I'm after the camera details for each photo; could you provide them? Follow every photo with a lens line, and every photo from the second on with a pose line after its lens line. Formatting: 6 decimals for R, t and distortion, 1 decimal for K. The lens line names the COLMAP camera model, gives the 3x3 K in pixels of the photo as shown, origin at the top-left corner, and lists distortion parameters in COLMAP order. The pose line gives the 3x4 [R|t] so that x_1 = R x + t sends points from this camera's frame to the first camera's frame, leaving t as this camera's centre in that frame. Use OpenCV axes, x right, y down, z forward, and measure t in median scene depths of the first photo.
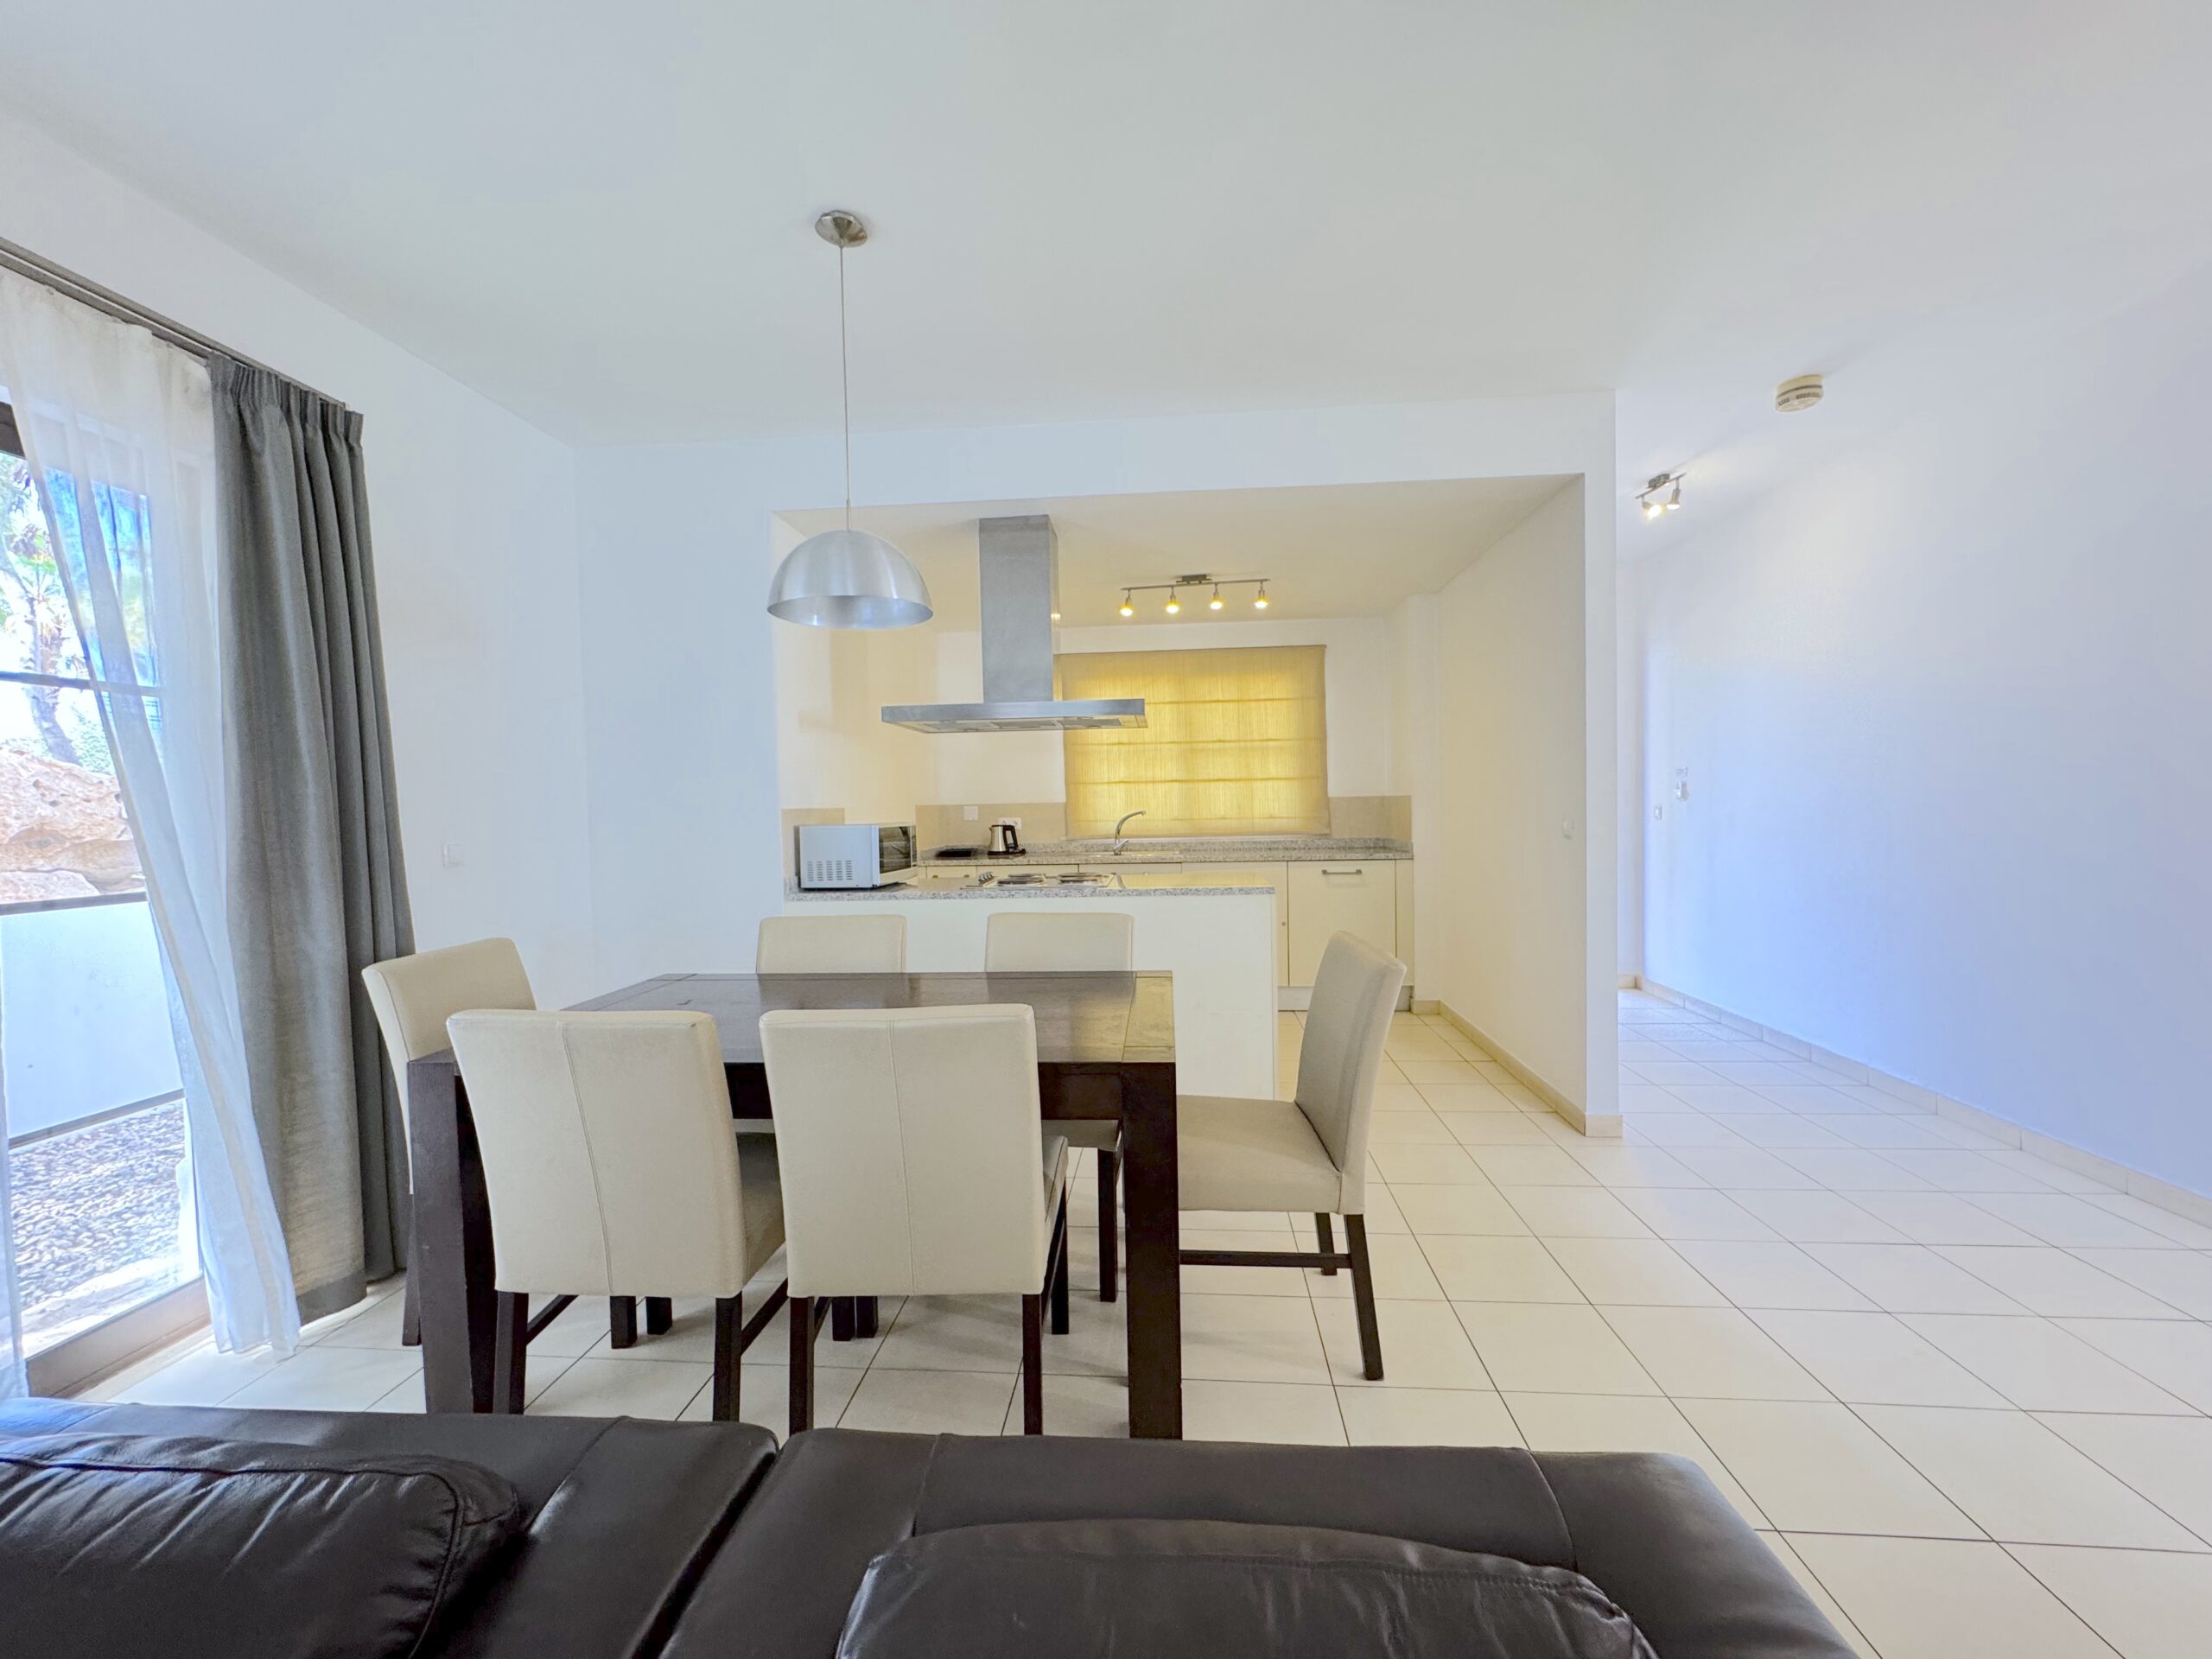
lens RADIAL K [[884.2, 0, 1109.6], [0, 884.2, 841.6], [0, 0, 1]] dist [0.000421, 0.000061]
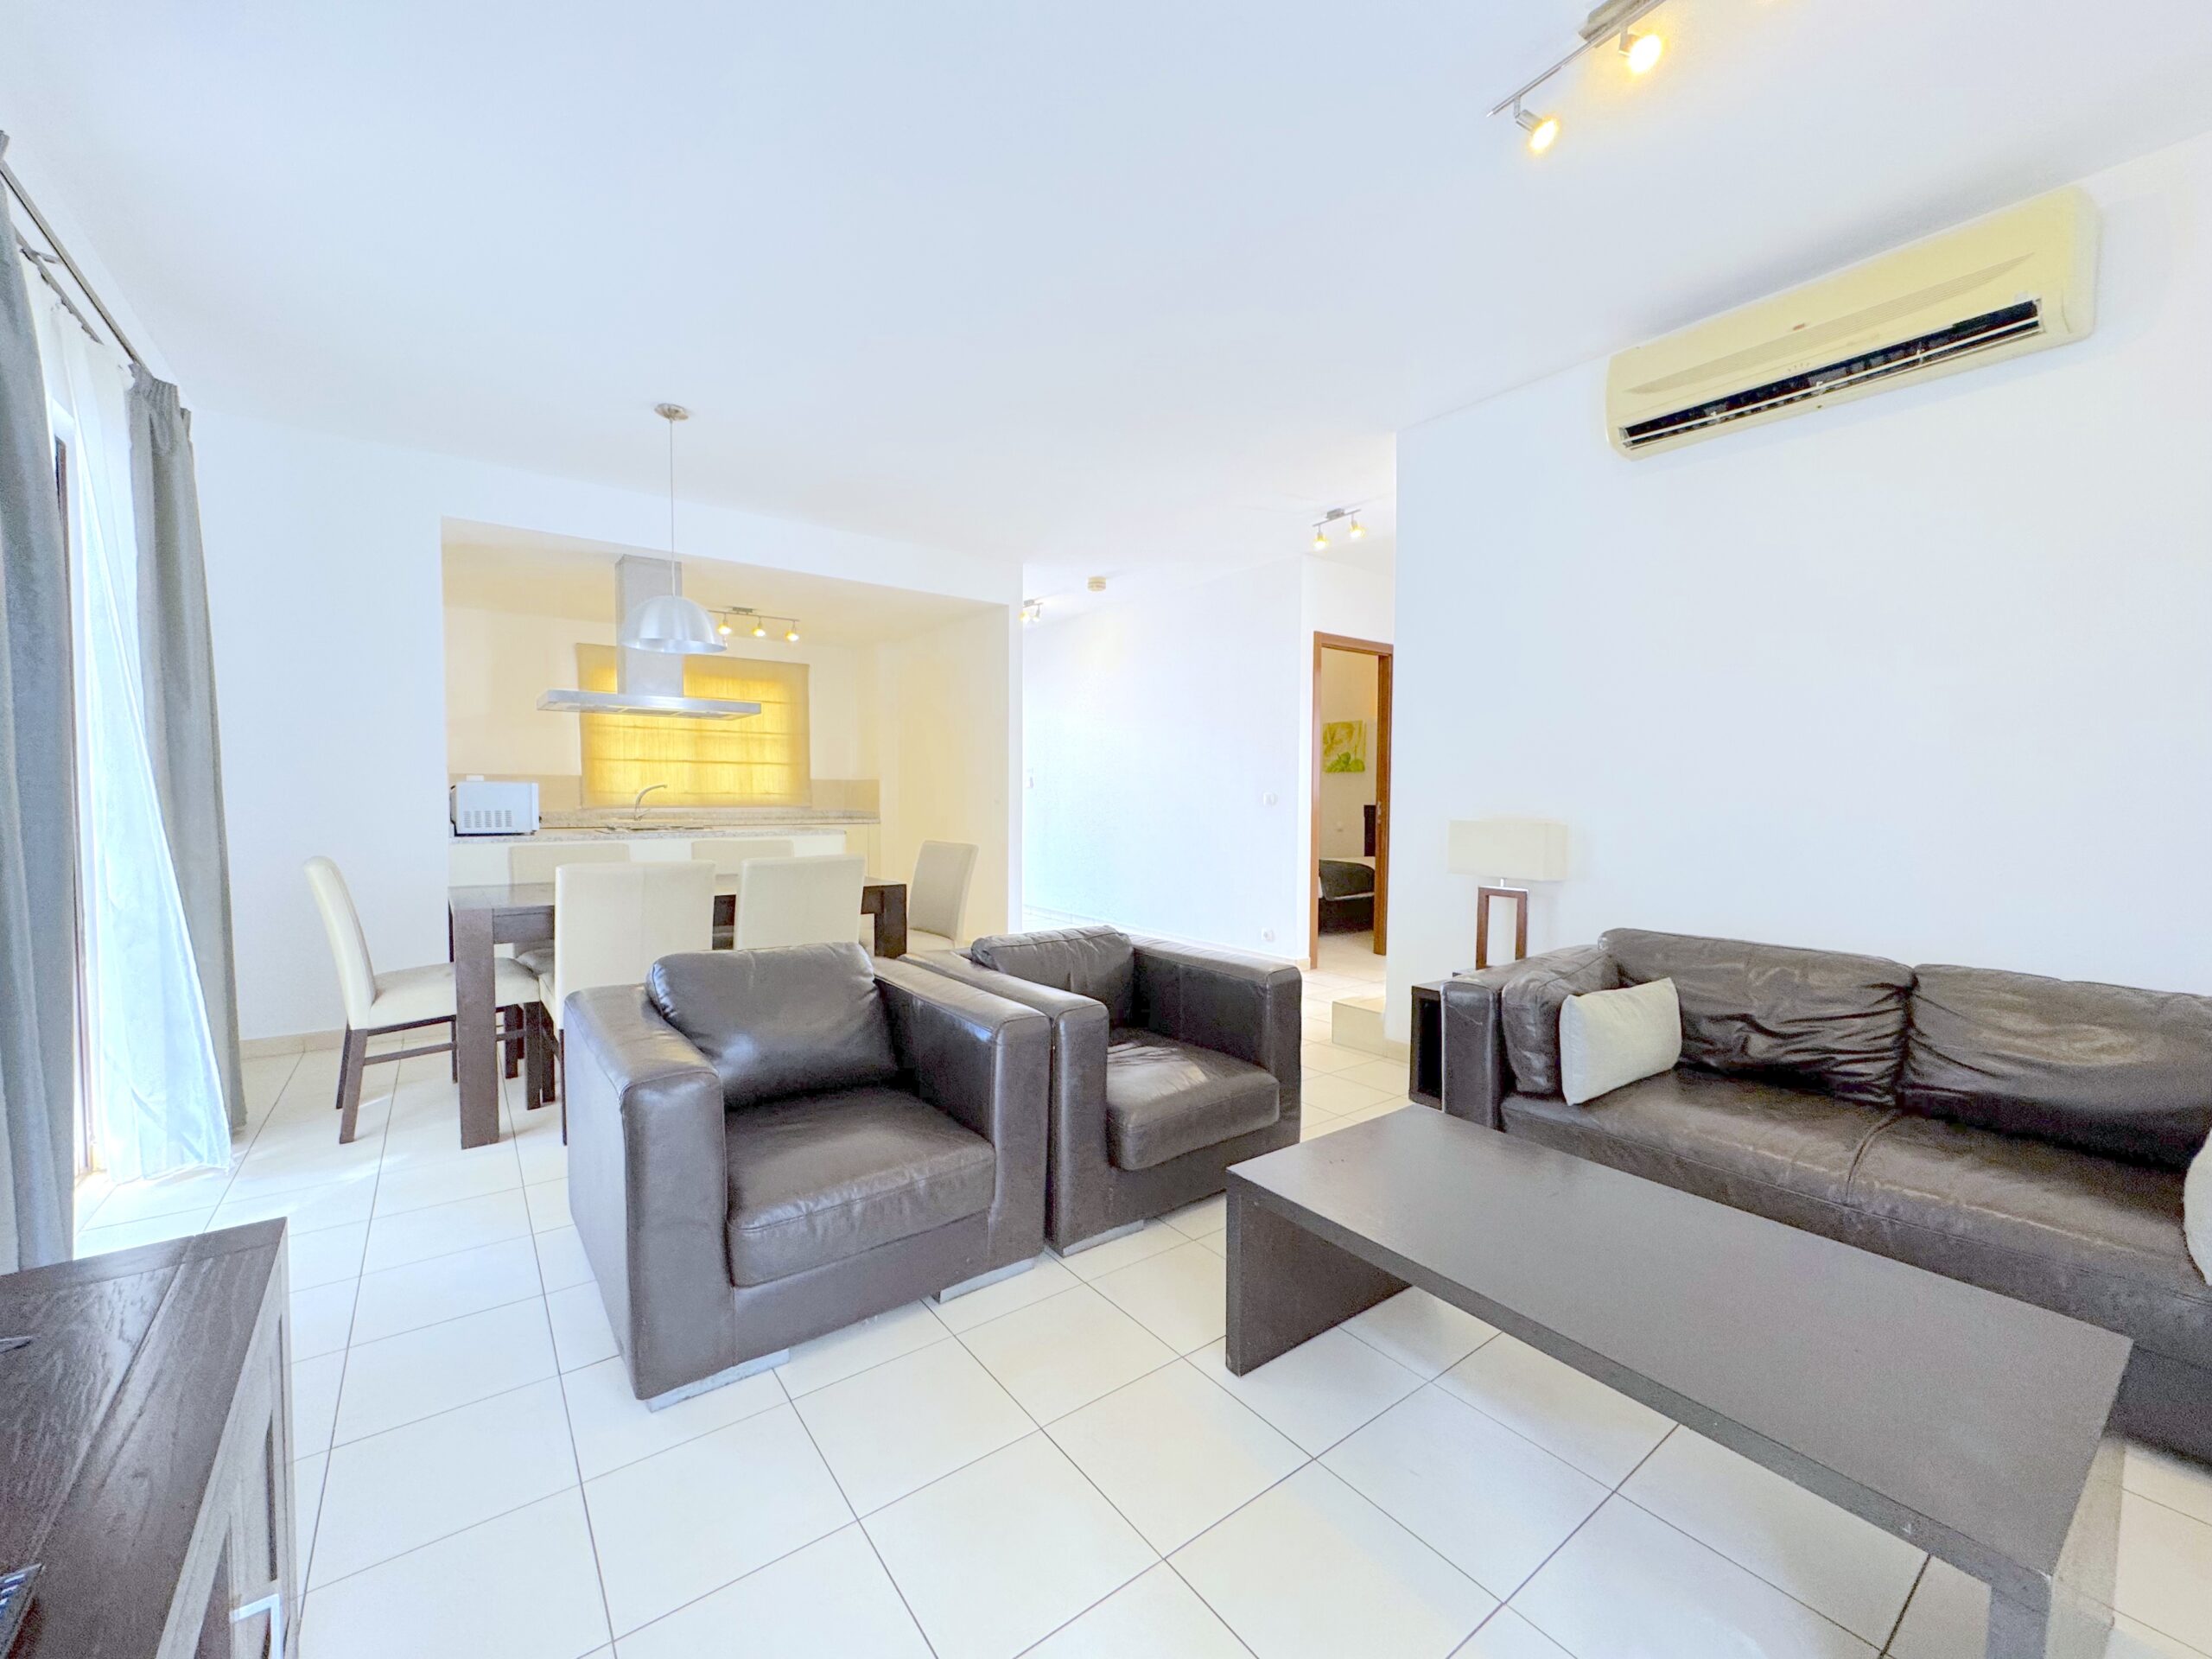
lens RADIAL K [[884.2, 0, 1104.7], [0, 884.2, 832.0], [0, 0, 1]] dist [0.000421, 0.000061]
pose [[0.753425, -0.002023, 0.657531, -0.373068], [0.007112, 0.999962, -0.005073, 0.049189], [-0.657496, 0.008499, 0.753410, -0.367846]]
